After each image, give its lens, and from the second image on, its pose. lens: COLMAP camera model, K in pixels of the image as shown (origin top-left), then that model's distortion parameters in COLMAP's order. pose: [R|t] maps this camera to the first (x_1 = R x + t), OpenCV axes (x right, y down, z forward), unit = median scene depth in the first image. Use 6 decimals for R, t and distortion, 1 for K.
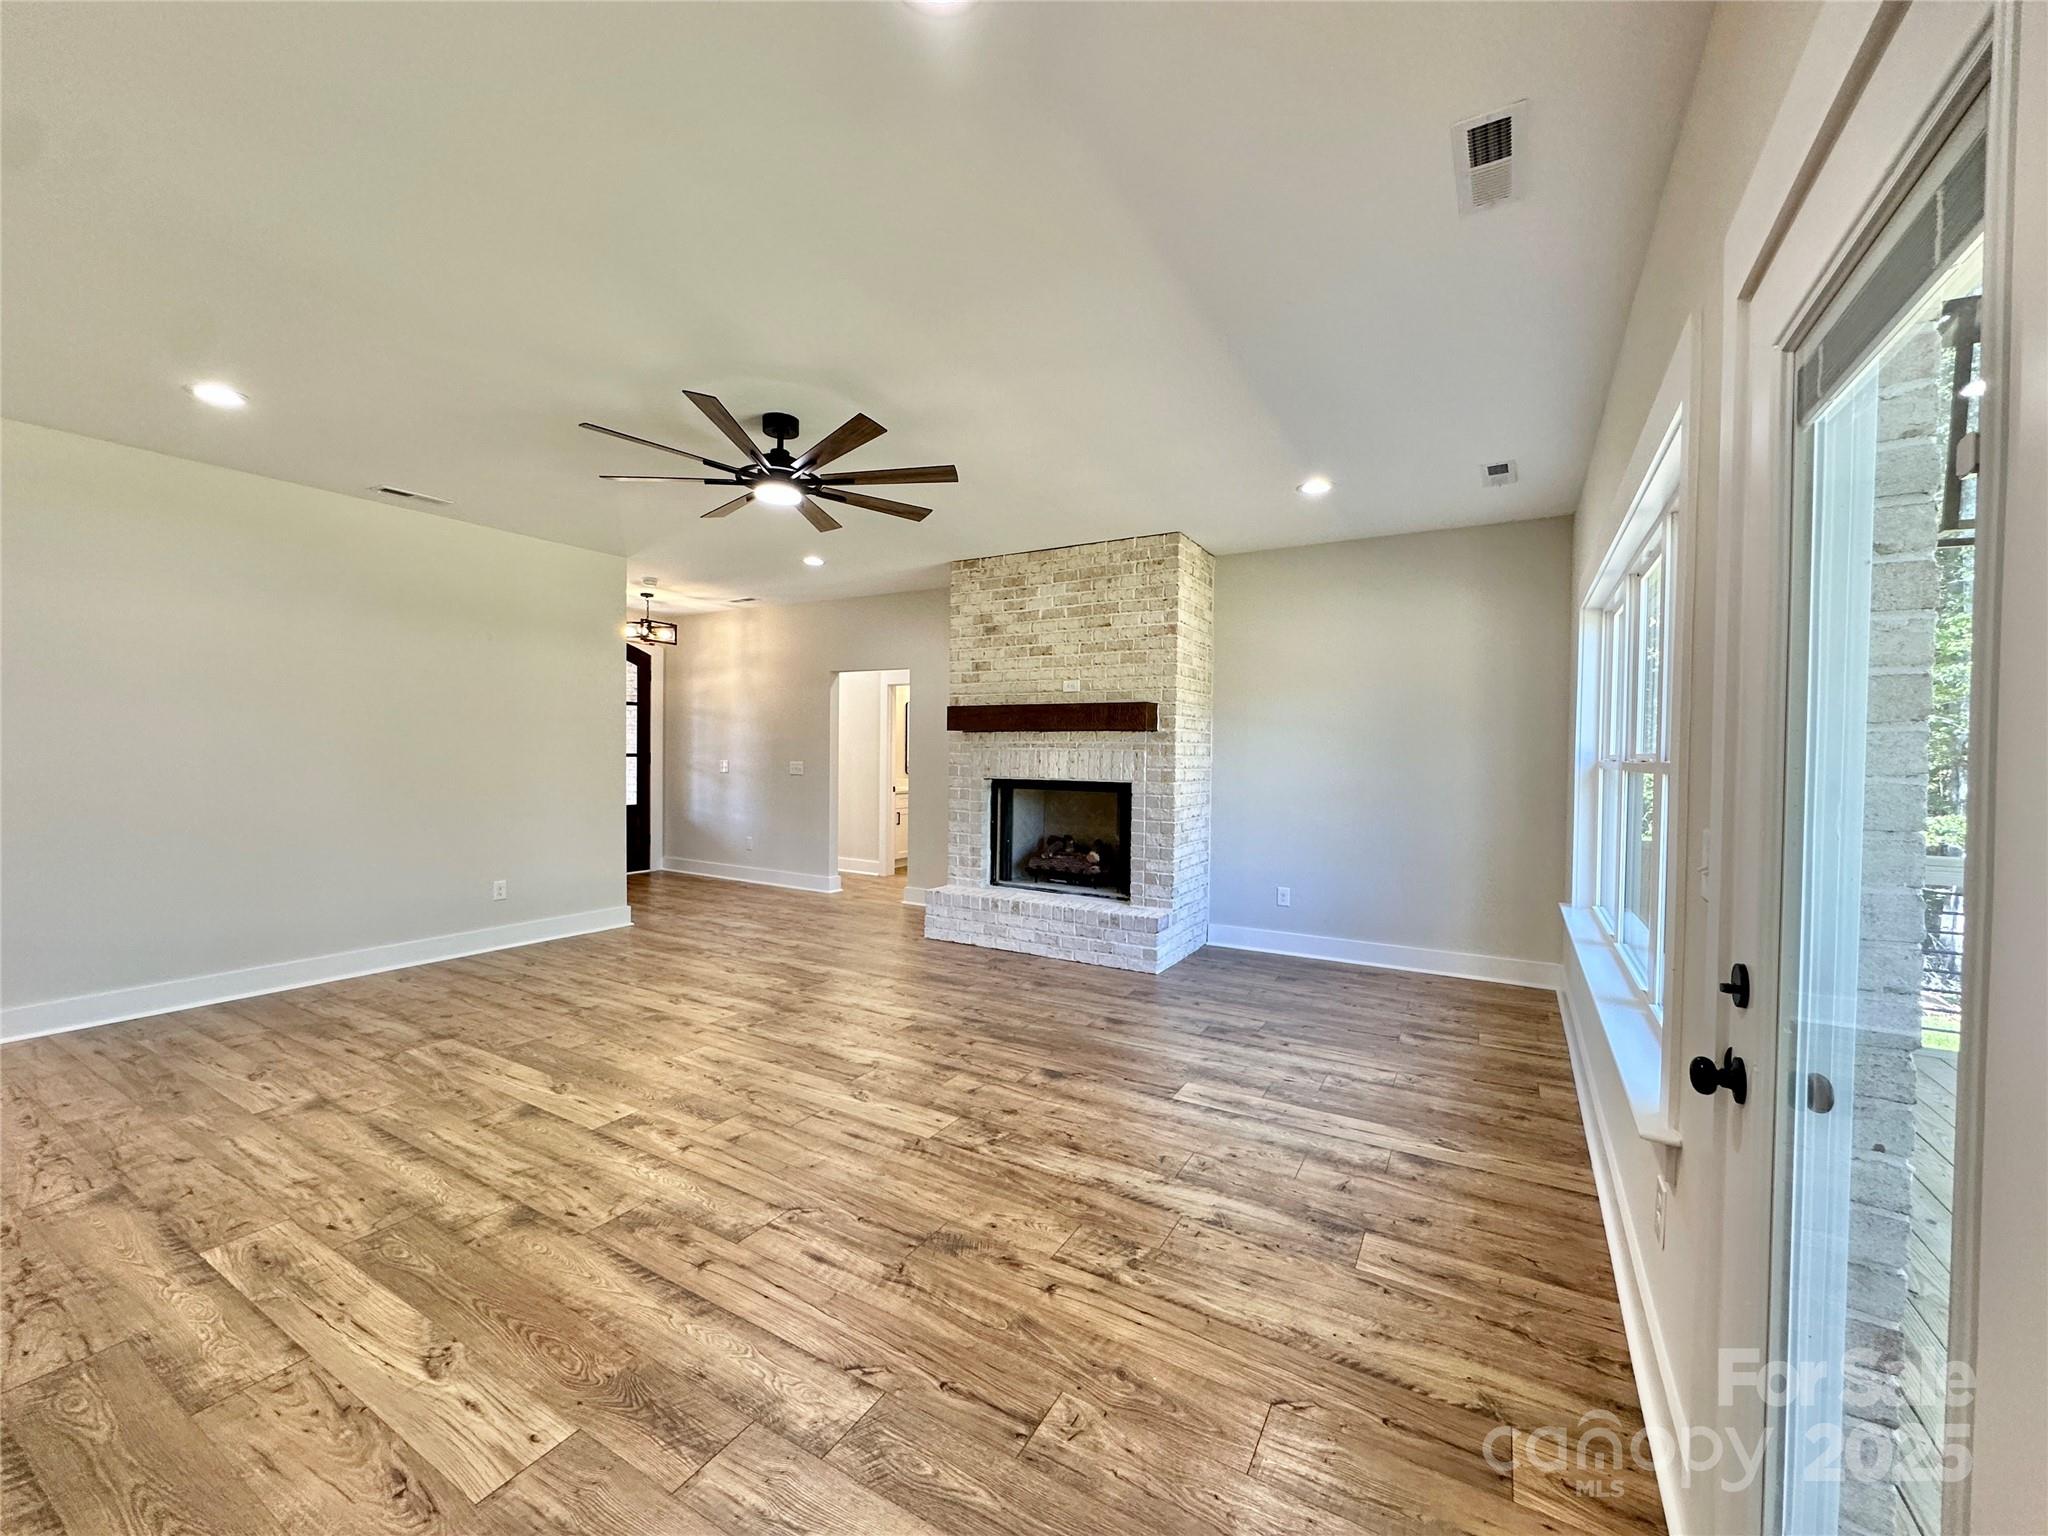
lens RADIAL K [[816.2, 0, 1024.0], [0, 816.2, 769.8], [0, 0, 1]] dist [-0.003220, 0.000242]
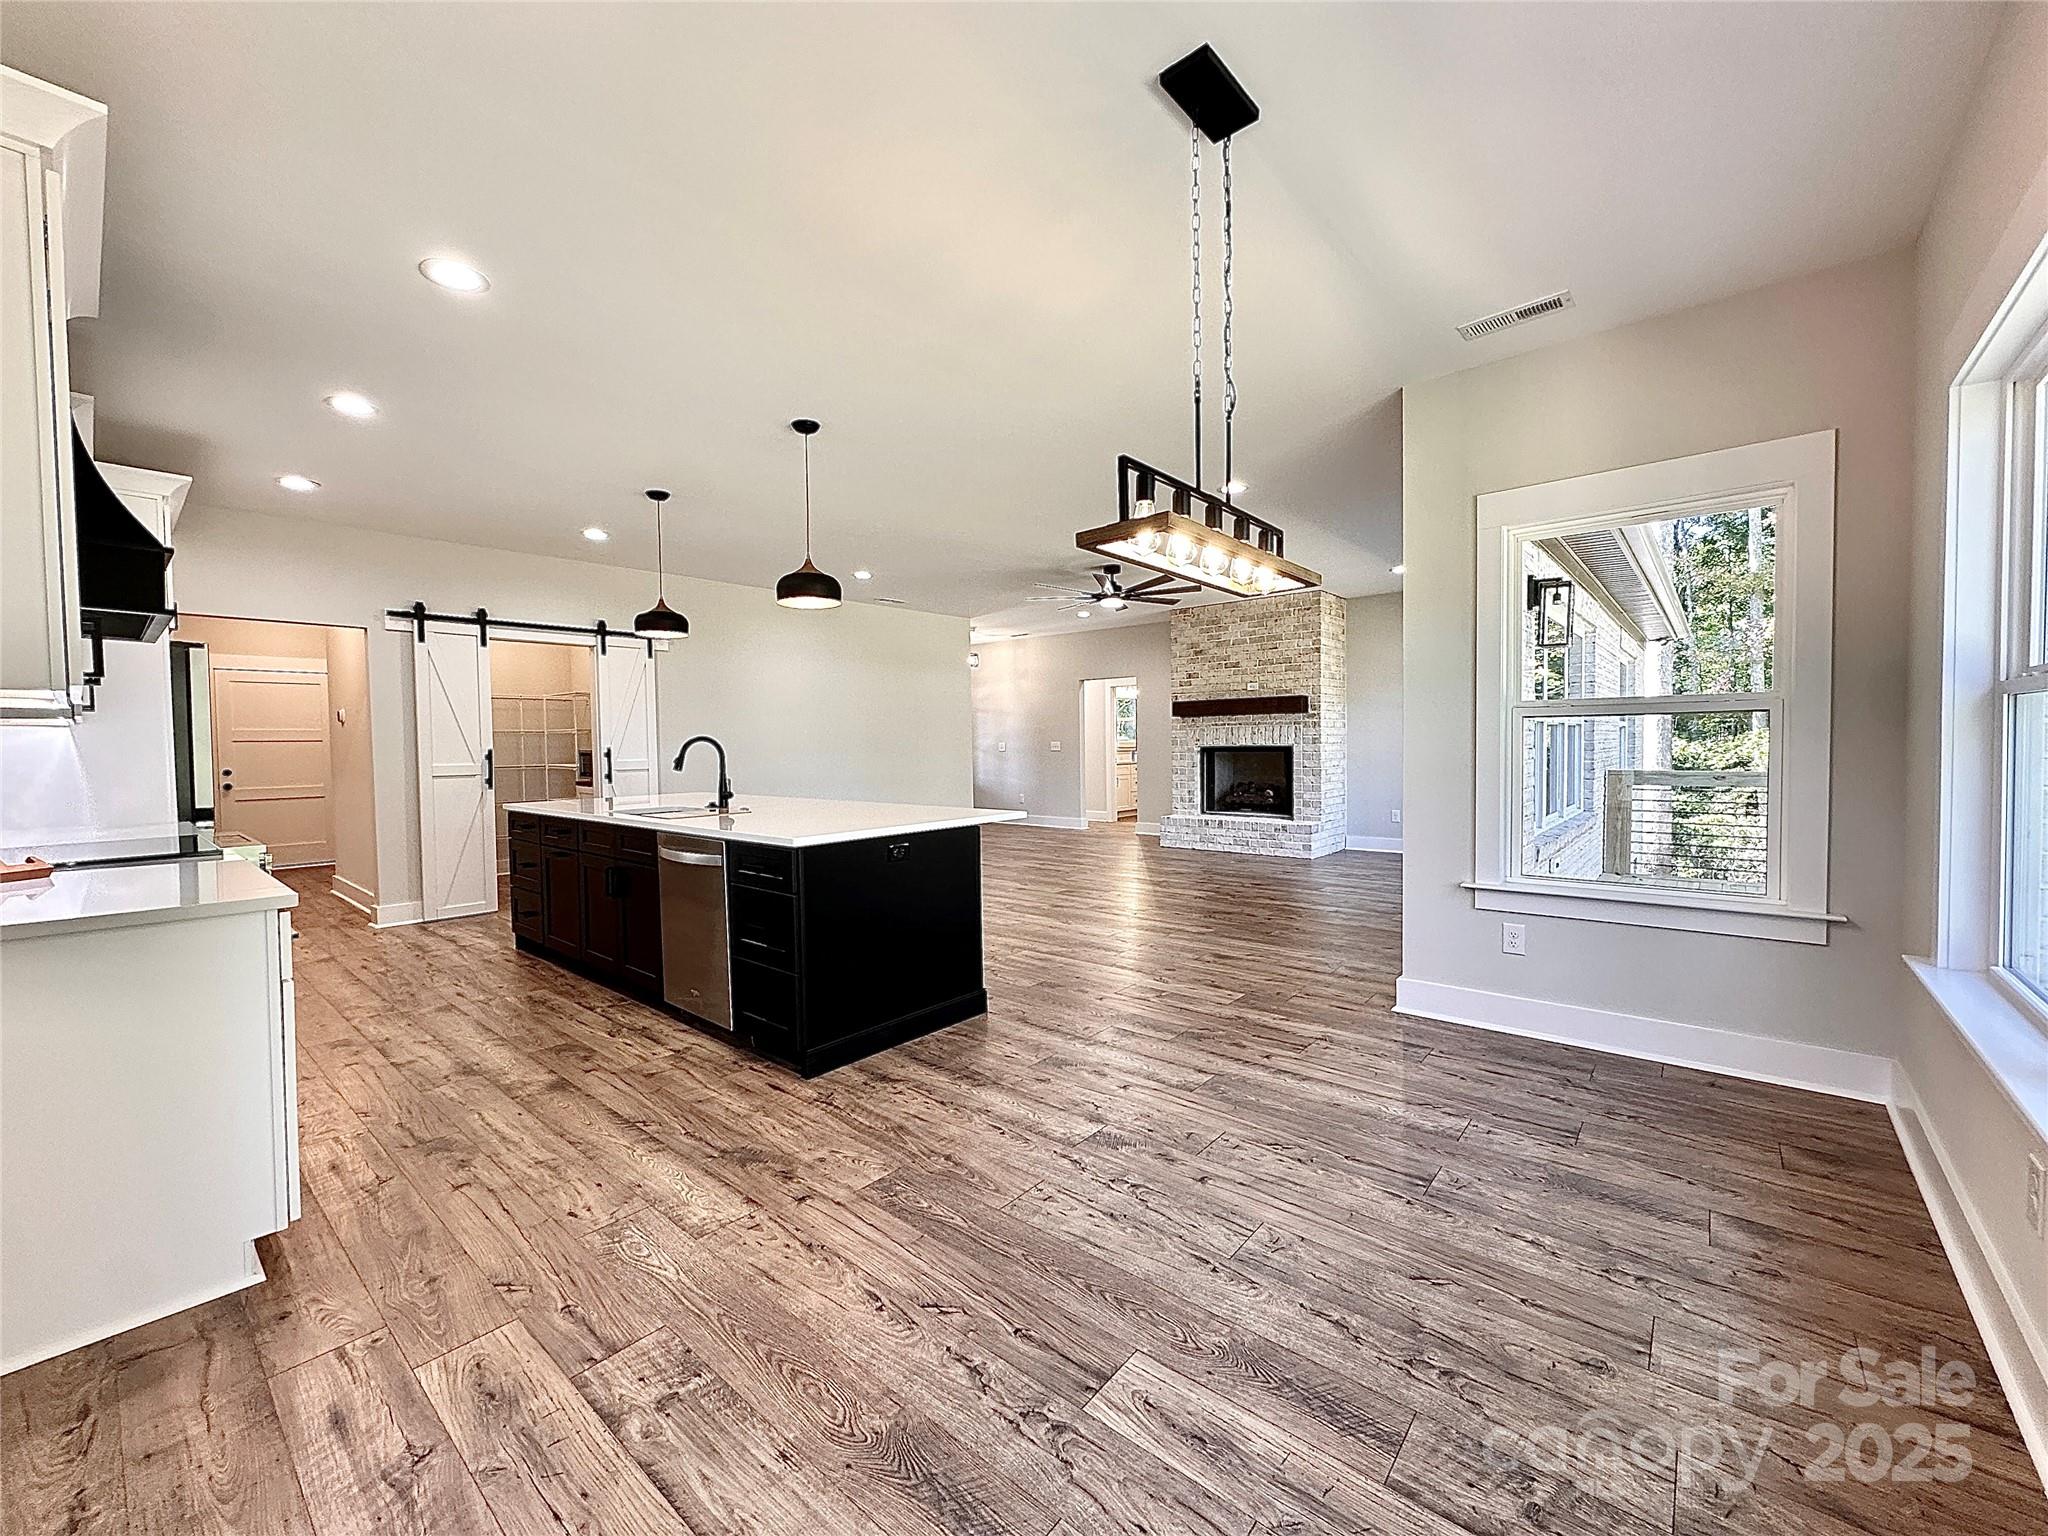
lens RADIAL K [[816.2, 0, 1024.0], [0, 816.2, 769.8], [0, 0, 1]] dist [-0.003220, 0.000242]
pose [[0.983262, -0.021124, -0.180970, -0.110416], [0.023298, 0.999680, 0.009893, 0.039455], [0.180703, -0.013944, 0.983439, -0.751529]]
